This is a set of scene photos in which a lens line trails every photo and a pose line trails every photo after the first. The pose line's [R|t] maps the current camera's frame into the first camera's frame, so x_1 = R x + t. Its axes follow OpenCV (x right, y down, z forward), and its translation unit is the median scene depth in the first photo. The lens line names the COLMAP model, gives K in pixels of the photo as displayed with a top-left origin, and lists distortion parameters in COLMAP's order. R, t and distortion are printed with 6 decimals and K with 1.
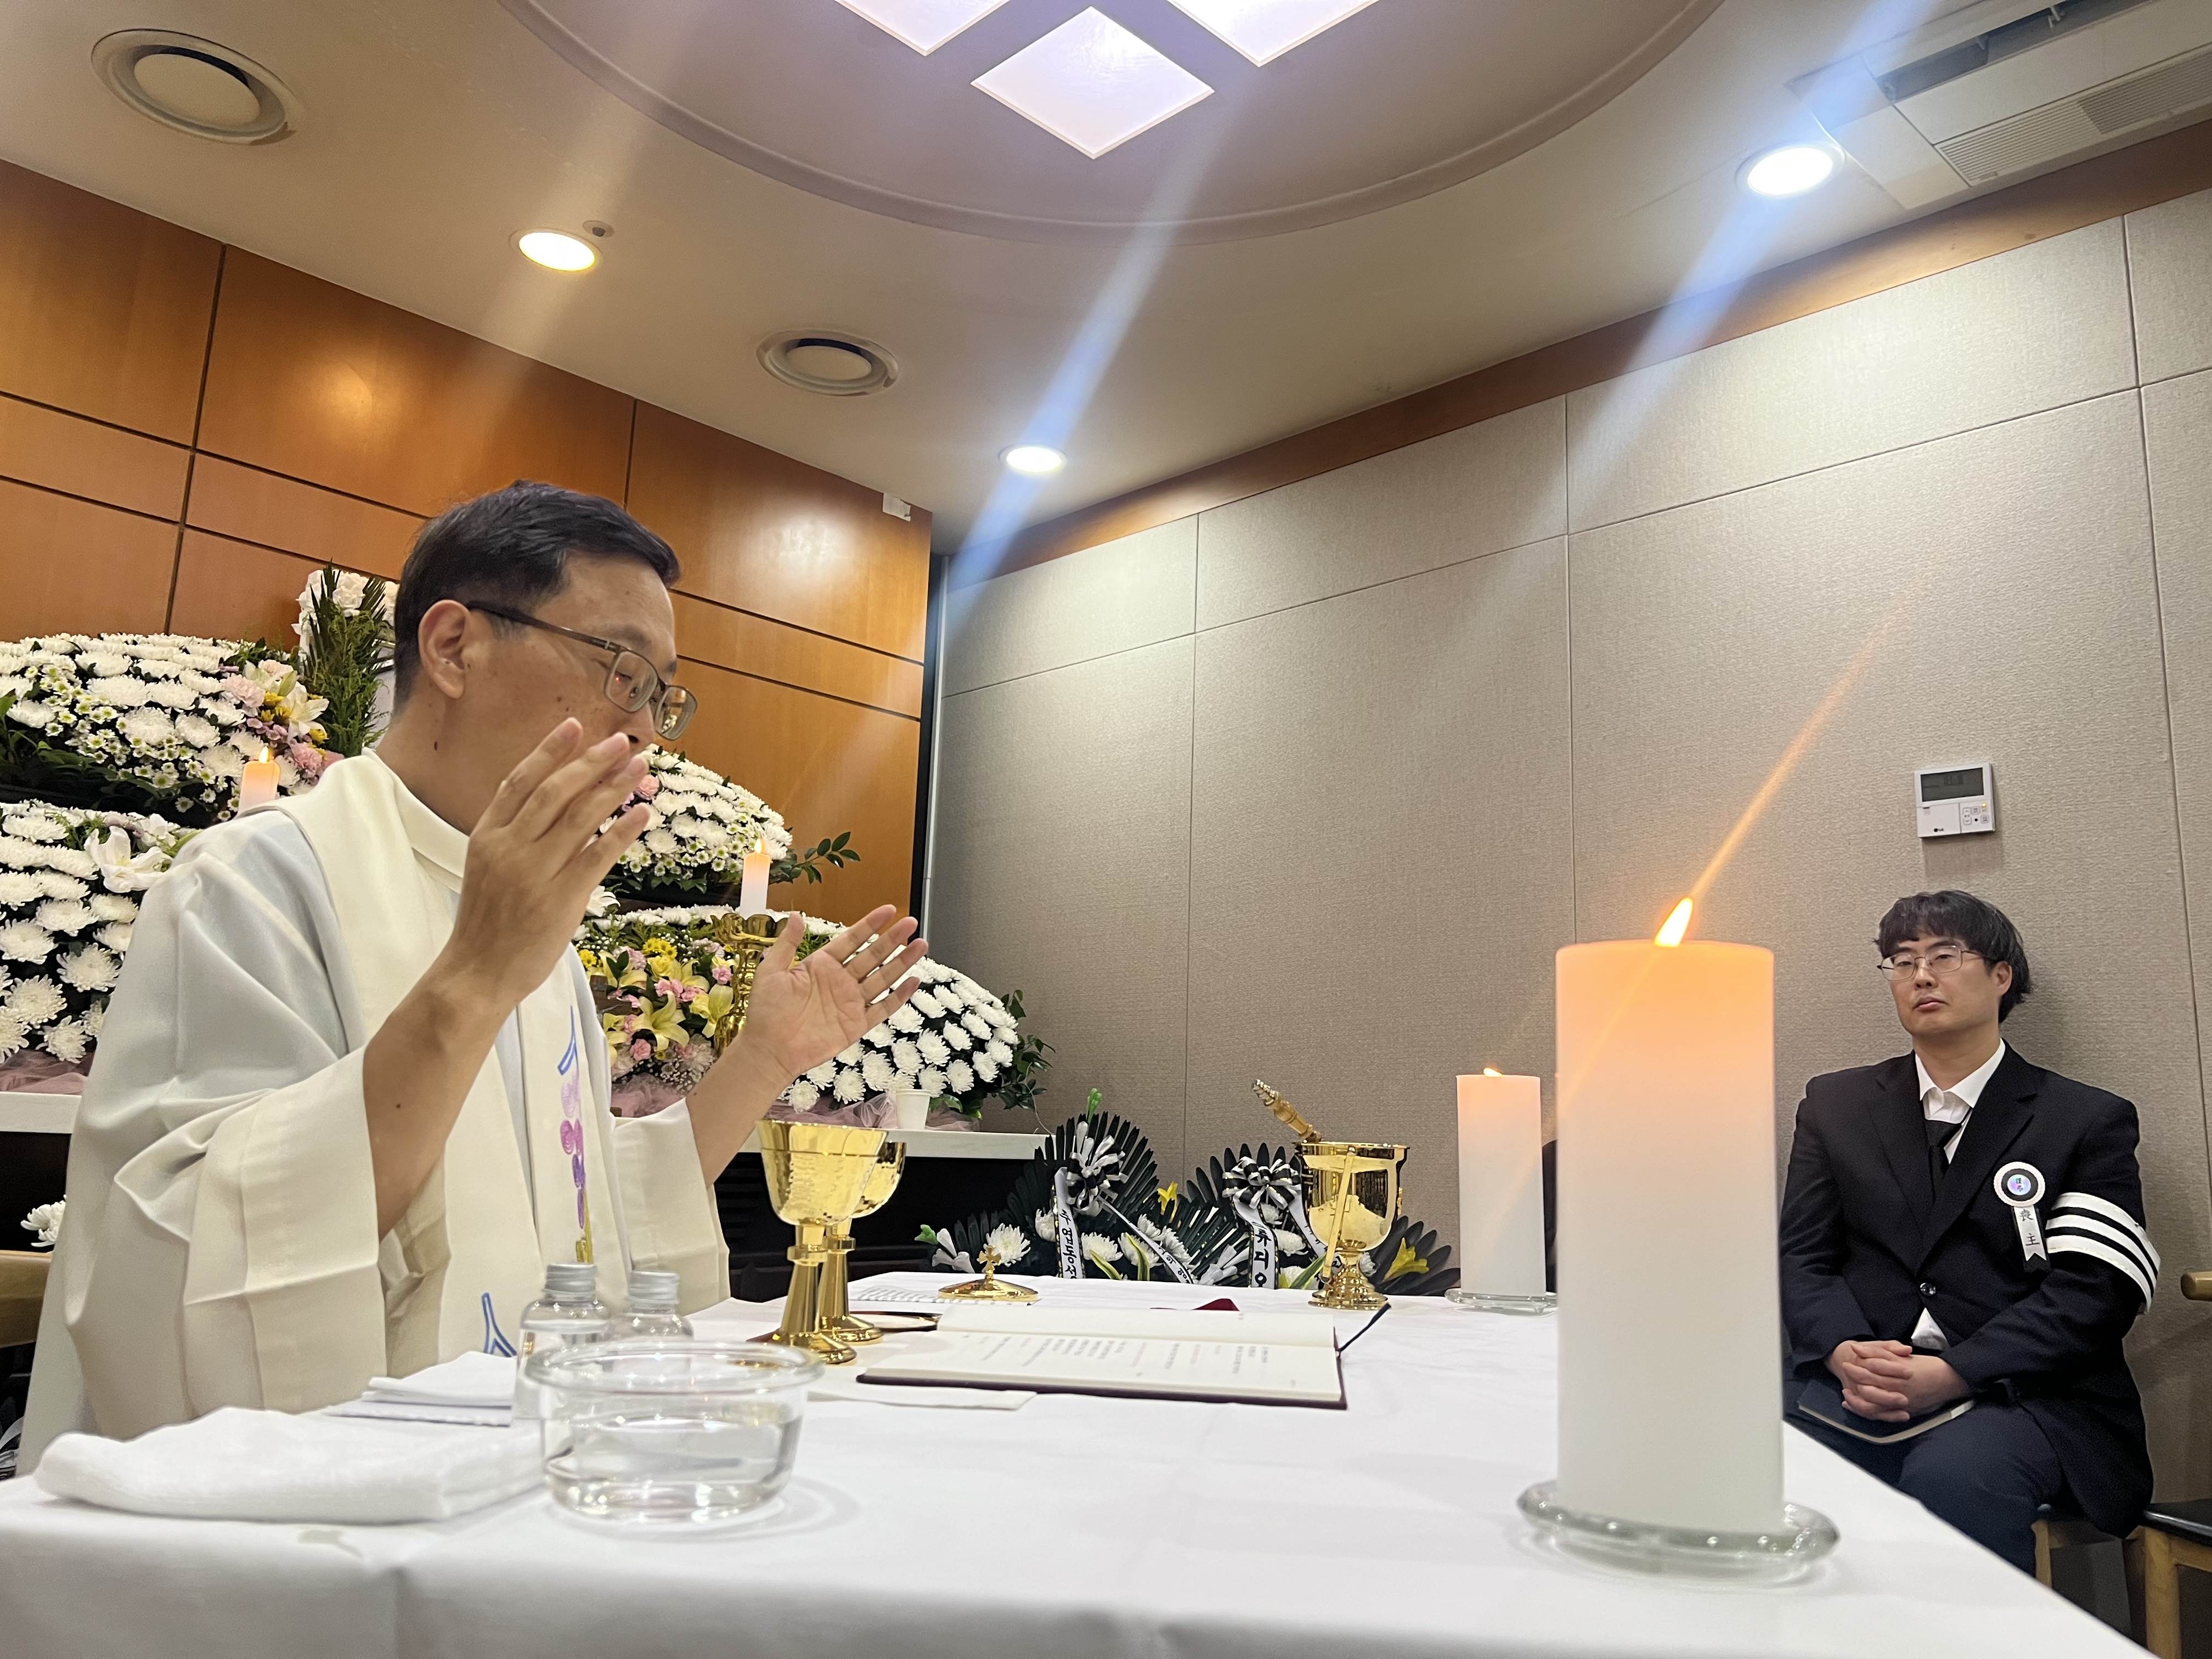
lens RADIAL K [[1688.2, 0, 1047.6], [0, 1688.2, 817.9], [0, 0, 1]] dist [0.089771, -0.076167]
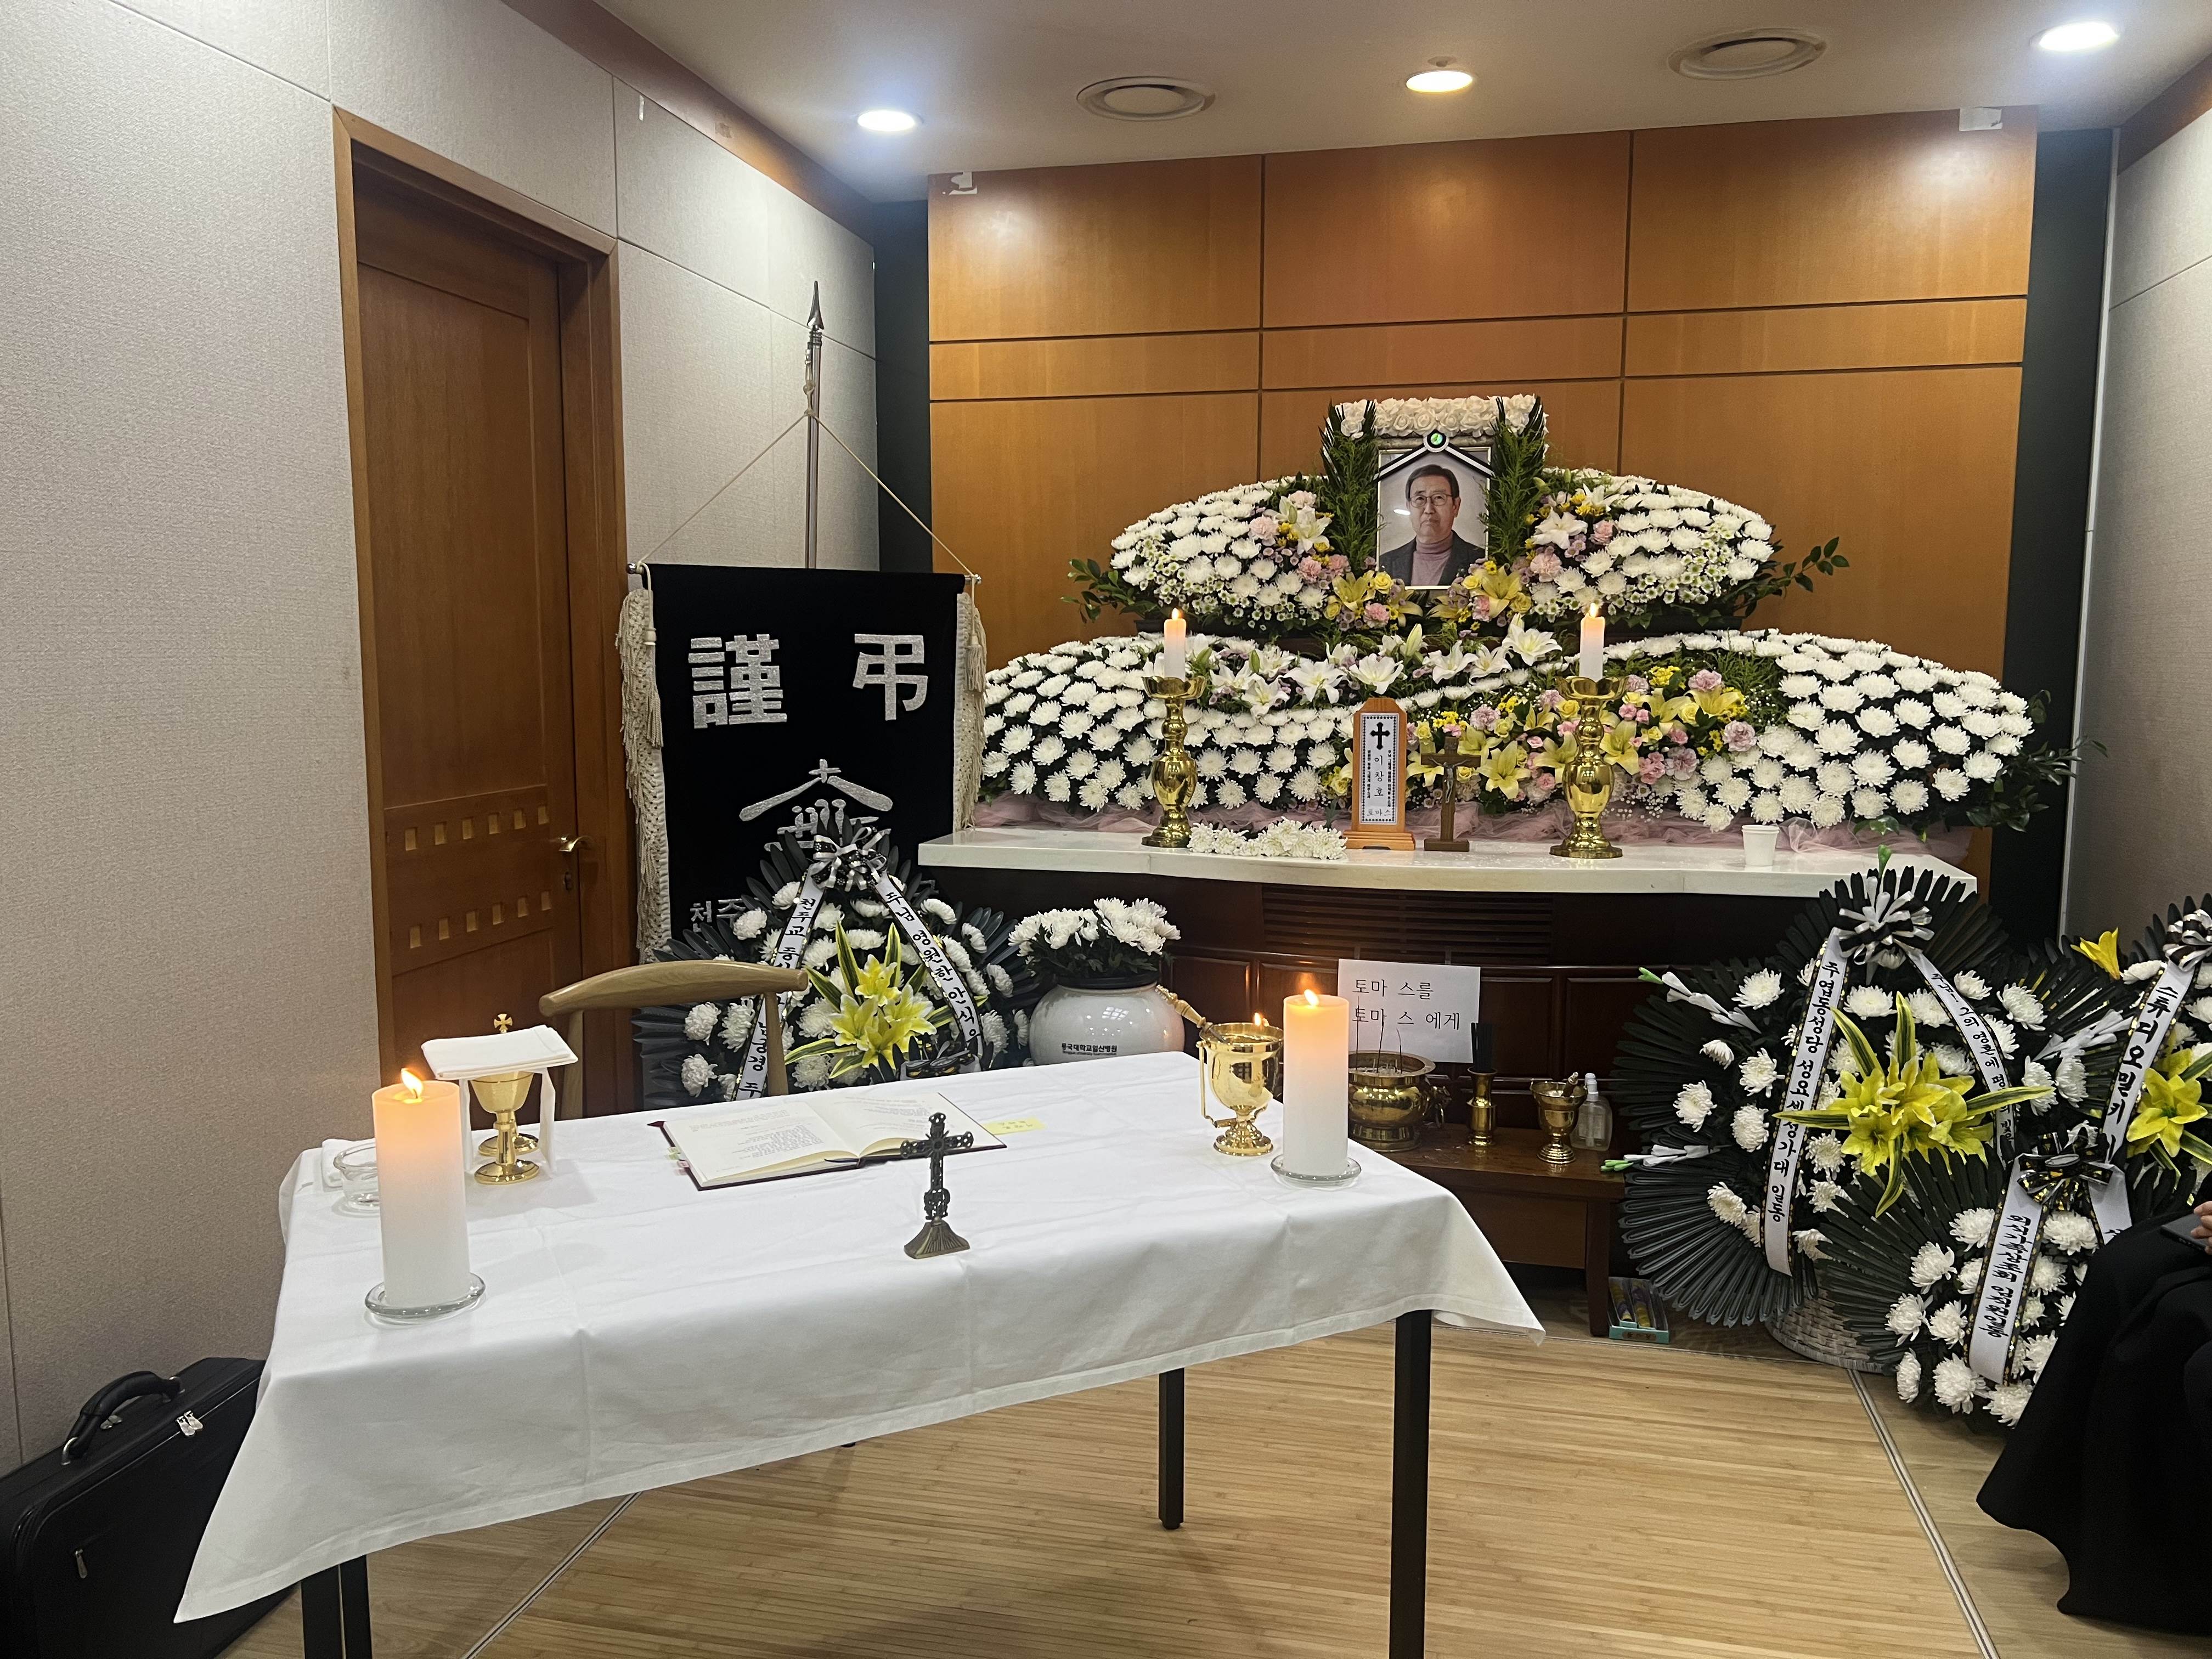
lens RADIAL K [[1631.5, 0, 1049.9], [0, 1631.5, 825.2], [0, 0, 1]] dist [0.030258, -0.004958]
pose [[0.523728, 0.050612, -0.850381, 0.593134], [0.192337, 0.965433, 0.175915, -0.110448], [0.829889, -0.255691, 0.495889, 0.143705]]
